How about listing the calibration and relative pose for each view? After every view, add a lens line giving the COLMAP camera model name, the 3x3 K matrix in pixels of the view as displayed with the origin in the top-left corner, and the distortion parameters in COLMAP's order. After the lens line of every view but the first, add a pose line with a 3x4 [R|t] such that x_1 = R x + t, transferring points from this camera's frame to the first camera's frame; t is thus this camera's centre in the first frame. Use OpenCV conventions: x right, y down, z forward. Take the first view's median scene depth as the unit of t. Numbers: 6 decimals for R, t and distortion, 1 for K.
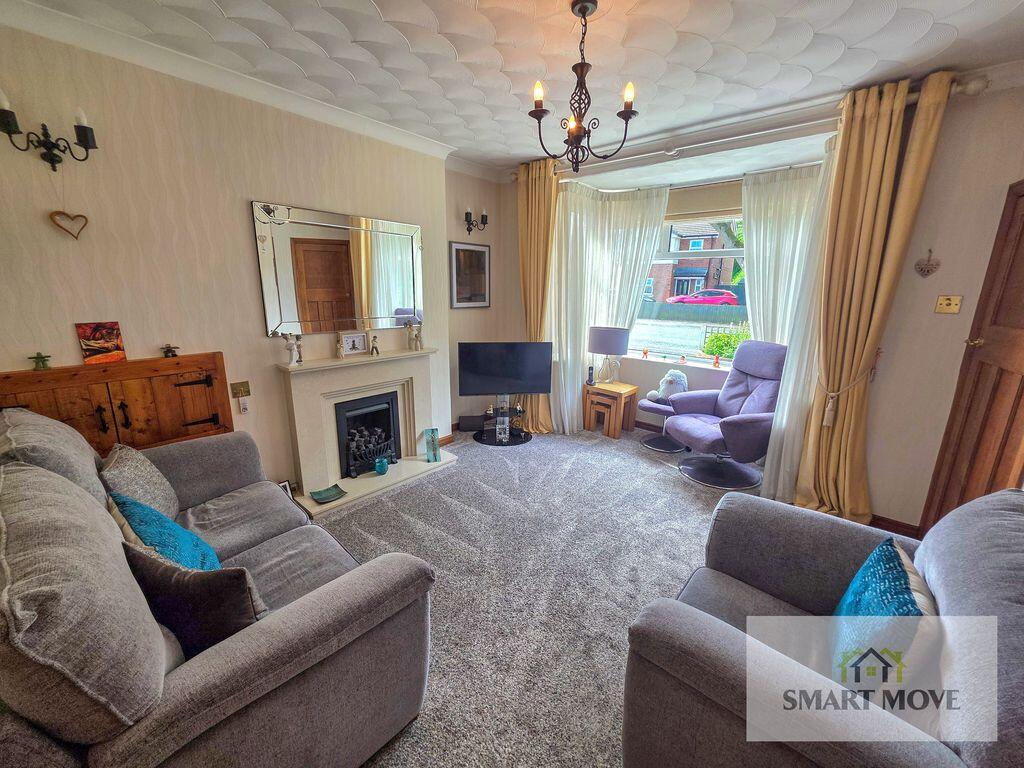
lens RADIAL K [[401.8, 0, 512.0], [0, 401.8, 384.0], [0, 0, 1]] dist [-0.024164, -0.000028]
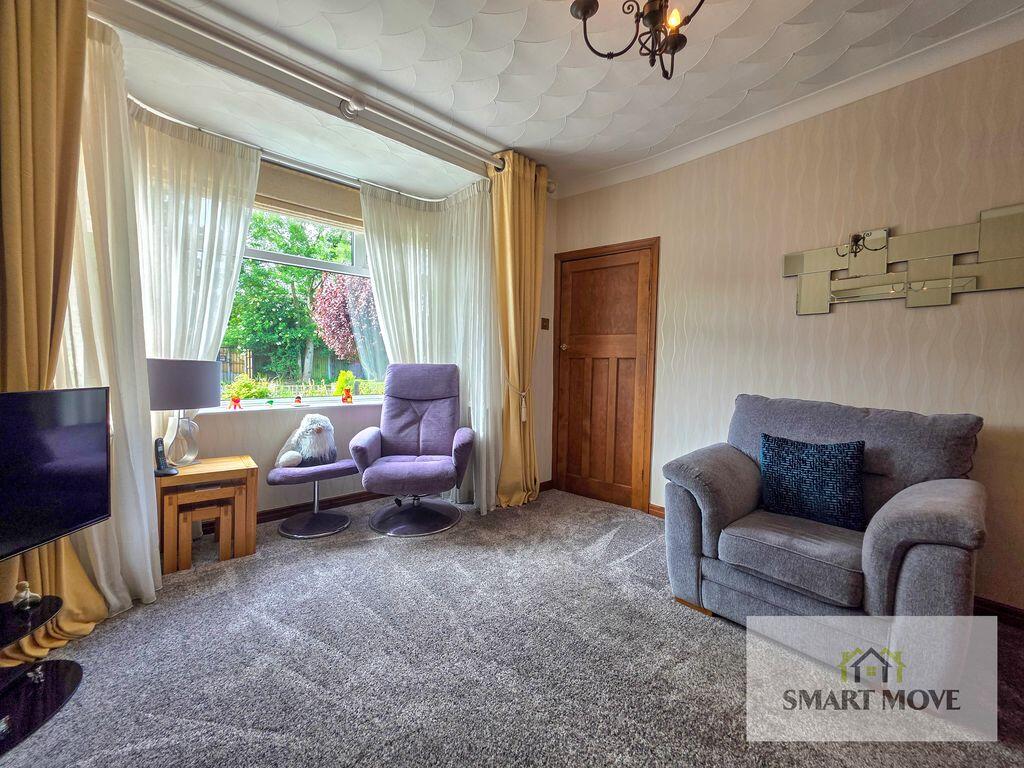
lens RADIAL K [[413.2, 0, 512.0], [0, 413.2, 372.9], [0, 0, 1]] dist [0.013621, 0.000098]
pose [[0.122945, -0.031733, 0.991906, -0.304324], [0.221482, 0.975157, 0.003744, -0.034296], [-0.967383, 0.219229, 0.126919, 0.615143]]
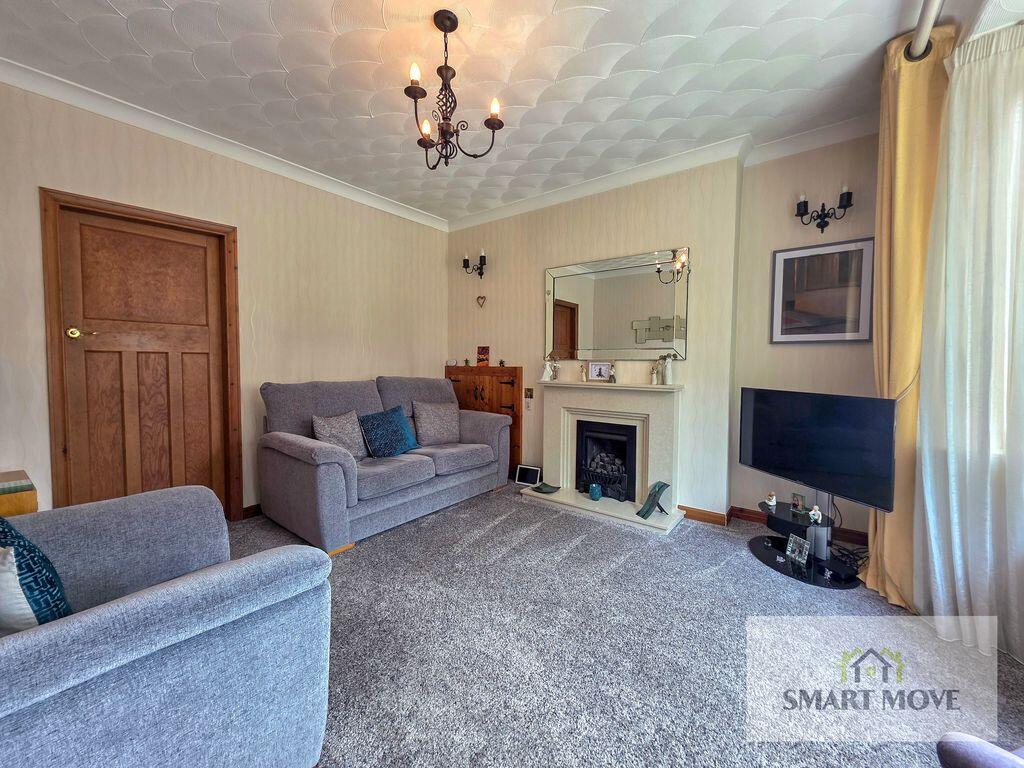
lens RADIAL K [[401.8, 0, 512.0], [0, 401.8, 384.0], [0, 0, 1]] dist [-0.024164, -0.000028]
pose [[0.055942, 0.038546, -0.997690, 0.596892], [-0.239760, 0.970534, 0.024054, -0.030239], [0.969219, 0.237861, 0.063535, 0.607115]]
